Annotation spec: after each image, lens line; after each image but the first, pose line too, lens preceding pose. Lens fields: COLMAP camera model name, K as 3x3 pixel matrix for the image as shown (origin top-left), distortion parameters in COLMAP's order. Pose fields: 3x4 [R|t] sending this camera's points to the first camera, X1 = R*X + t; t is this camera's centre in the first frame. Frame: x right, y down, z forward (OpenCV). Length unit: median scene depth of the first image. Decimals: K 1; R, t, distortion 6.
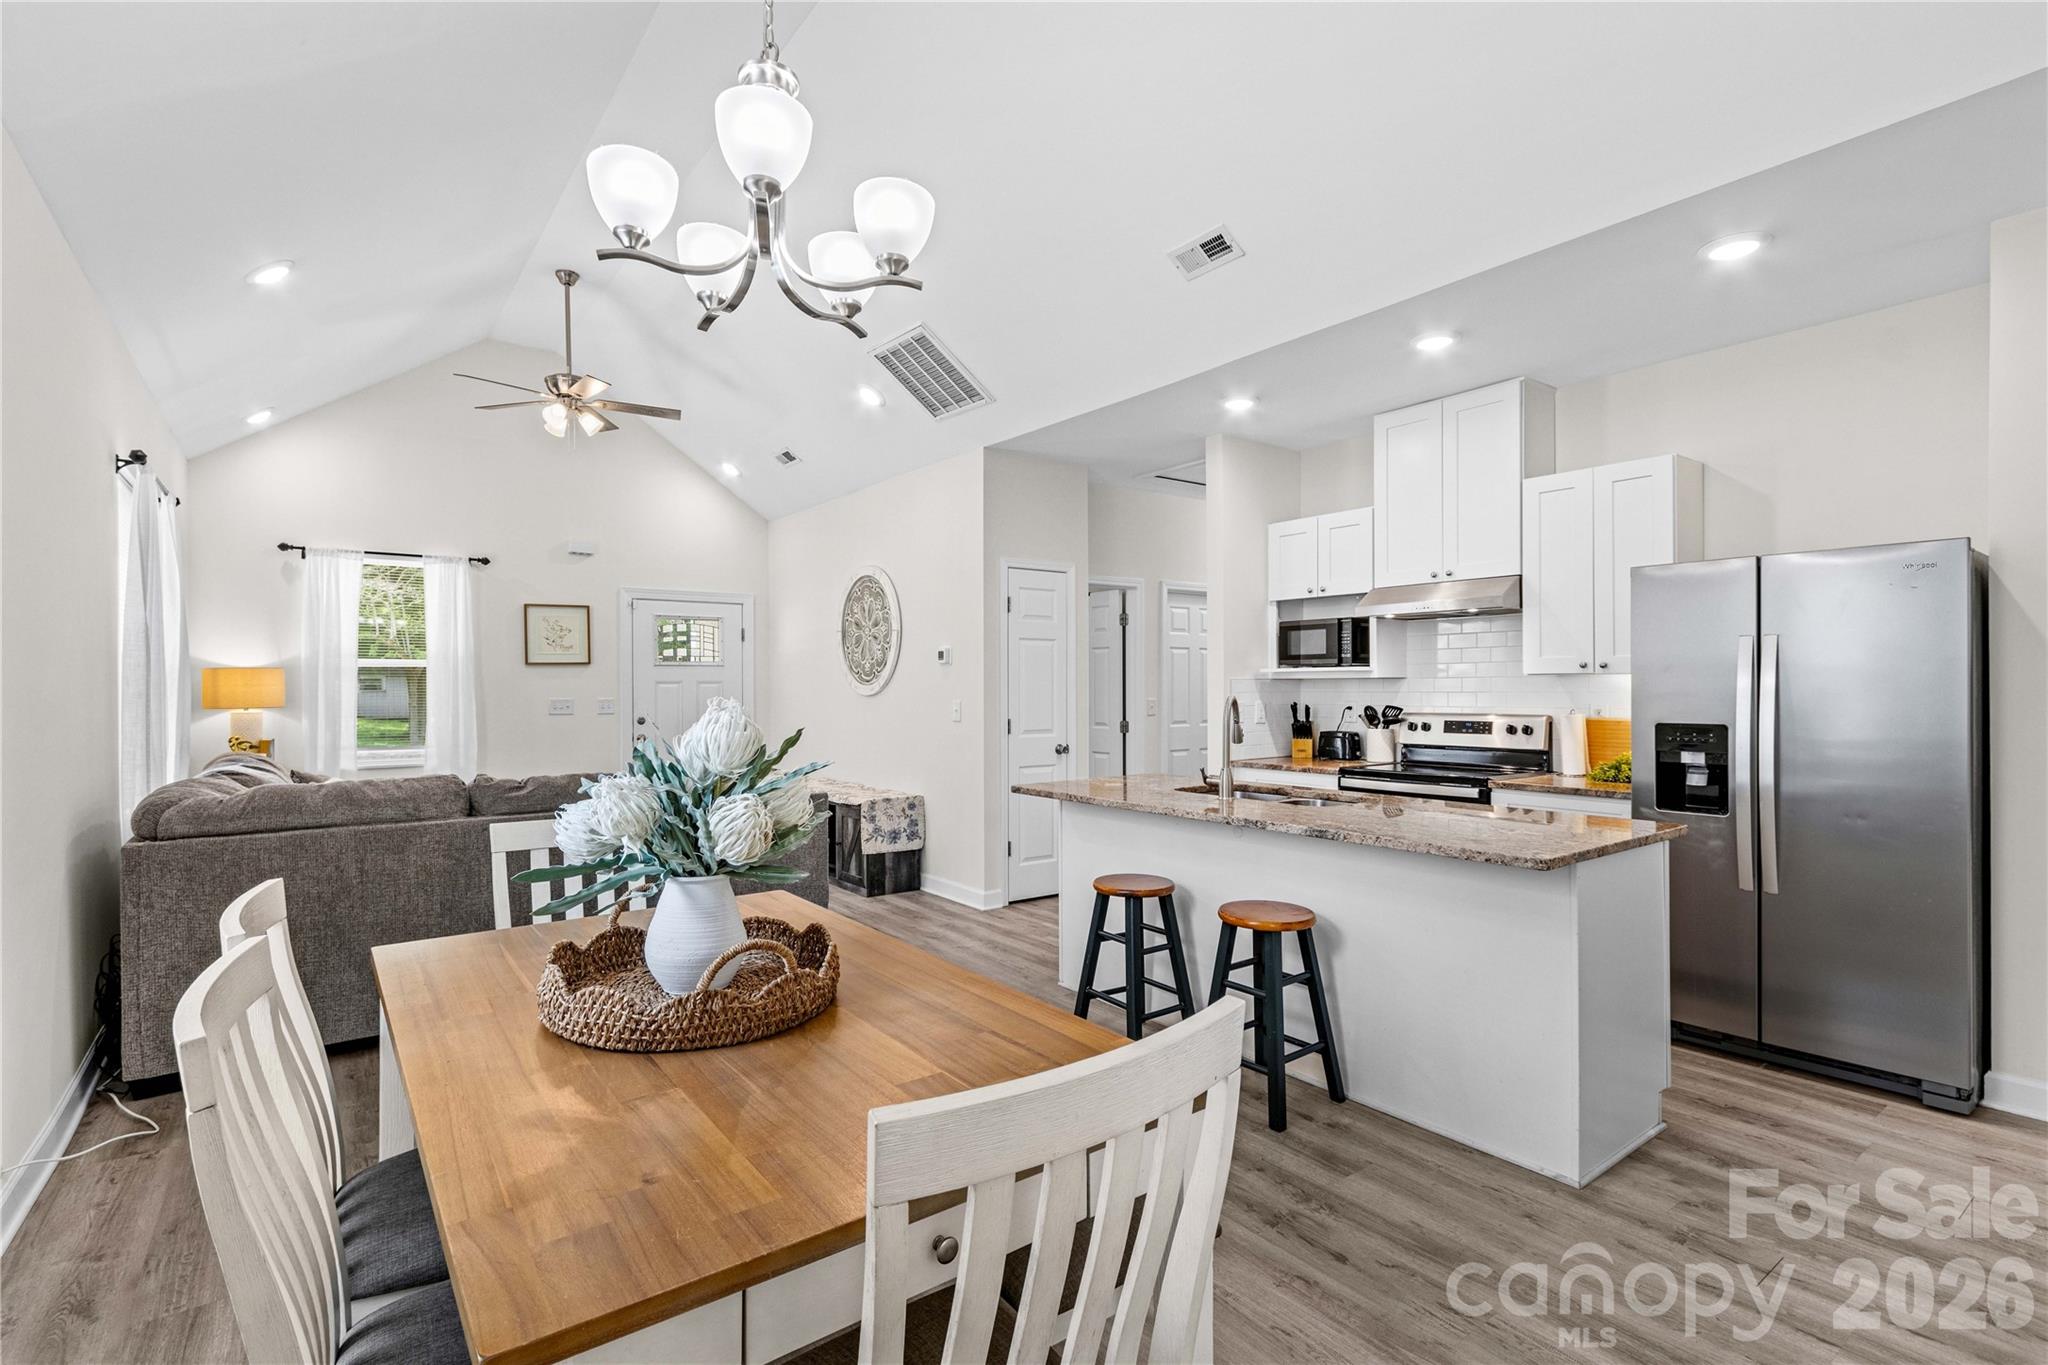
lens RADIAL K [[953.5, 0, 1002.5], [0, 953.5, 688.8], [0, 0, 1]] dist [0.008610, -0.002771]
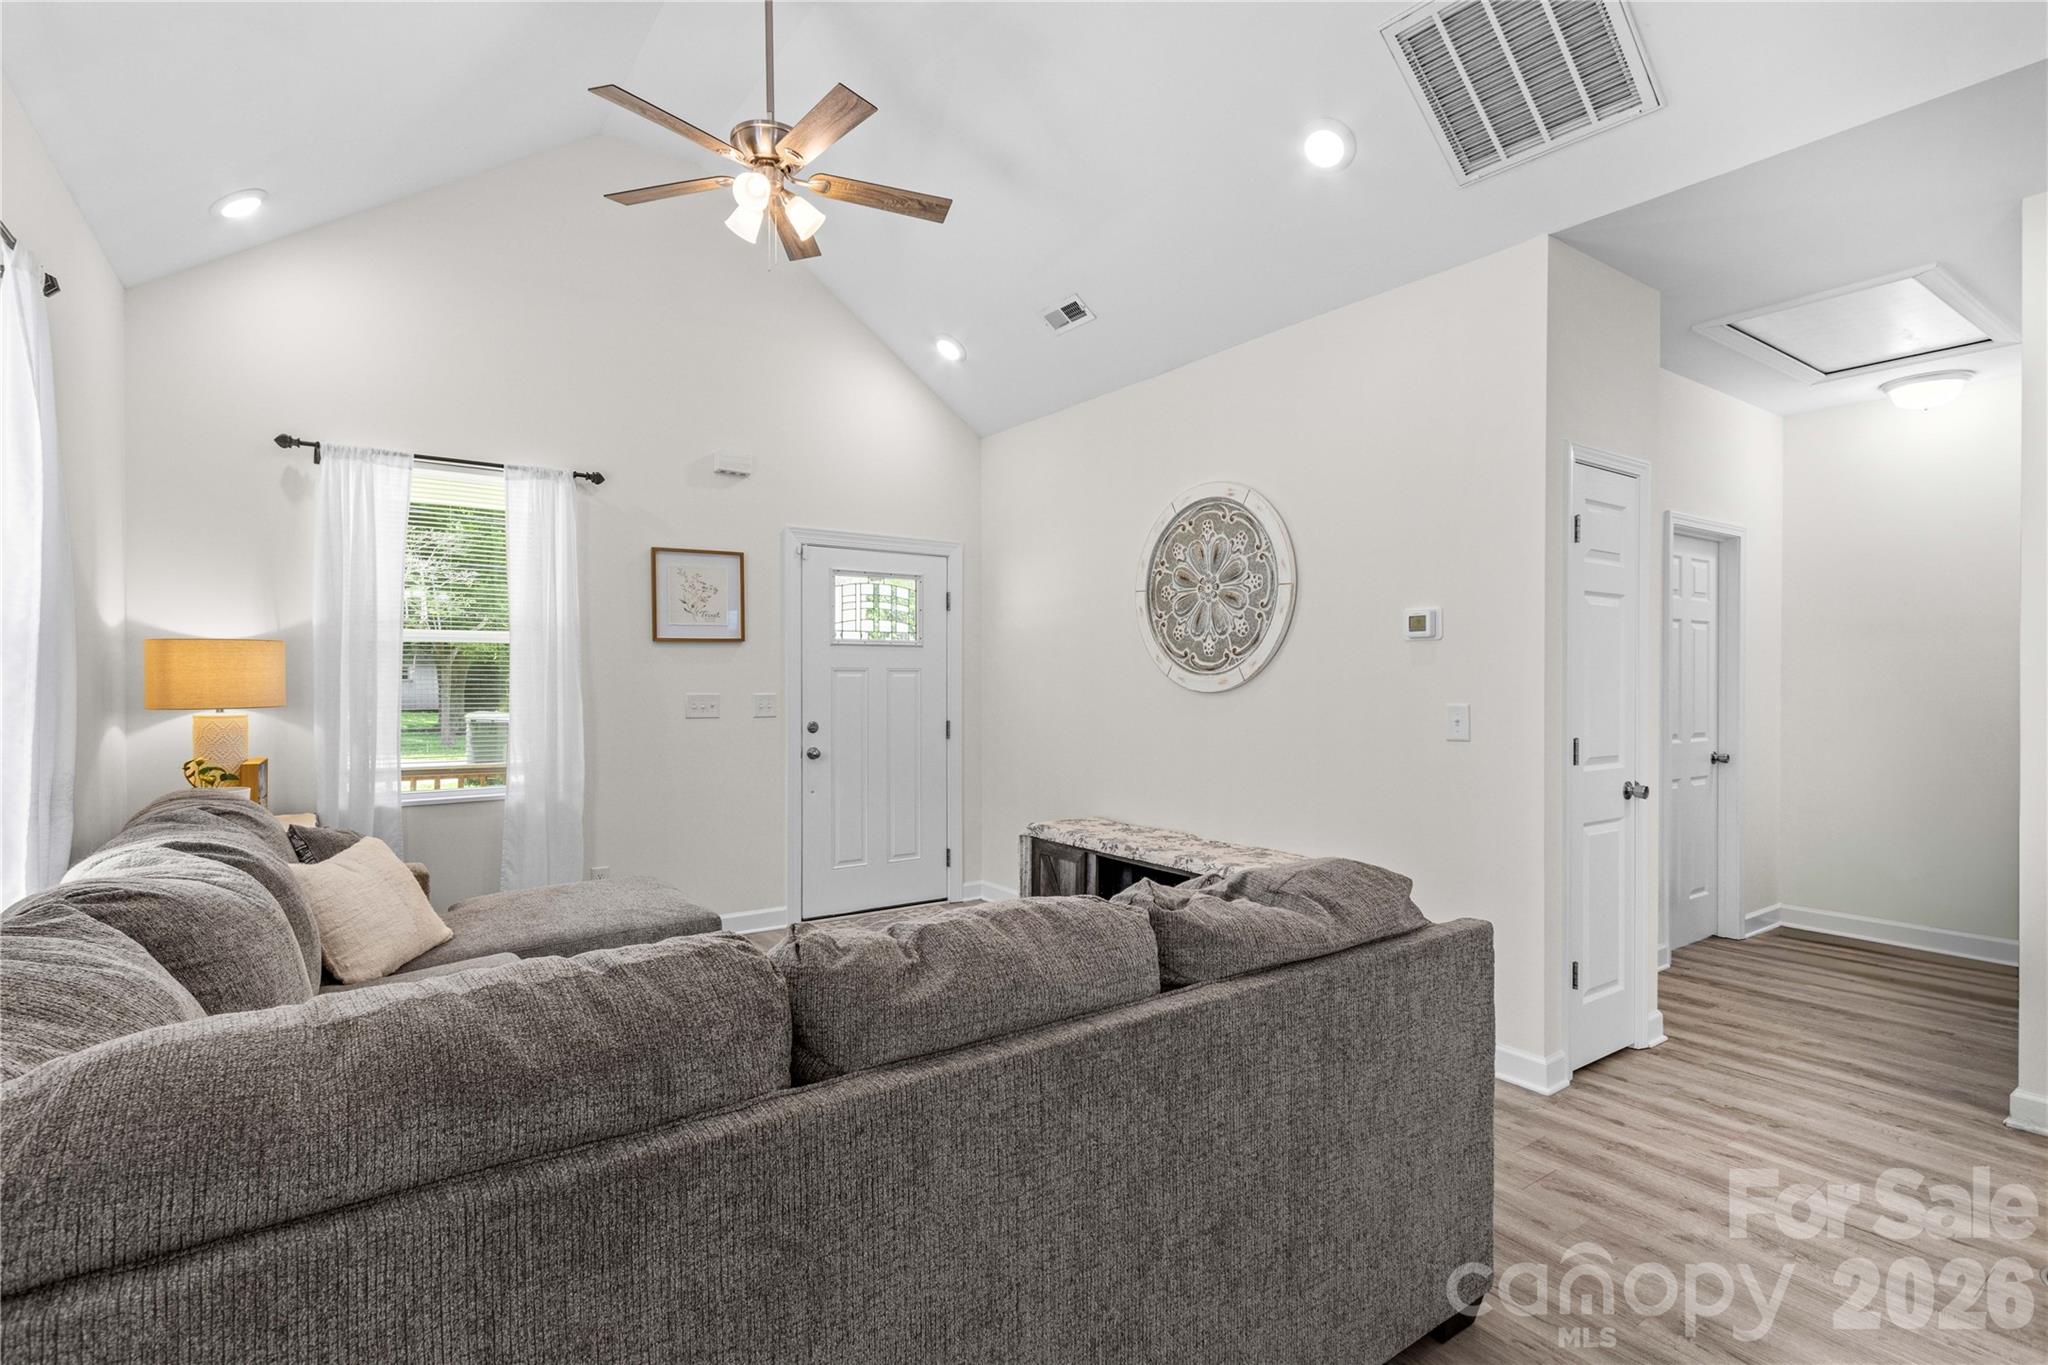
lens RADIAL K [[953.5, 0, 996.1], [0, 953.5, 690.9], [0, 0, 1]] dist [0.008610, -0.002771]
pose [[0.999720, 0.006247, -0.022815, -0.313699], [-0.006054, 0.999945, 0.008513, 0.002016], [0.022866, -0.008373, 0.999703, 0.442875]]
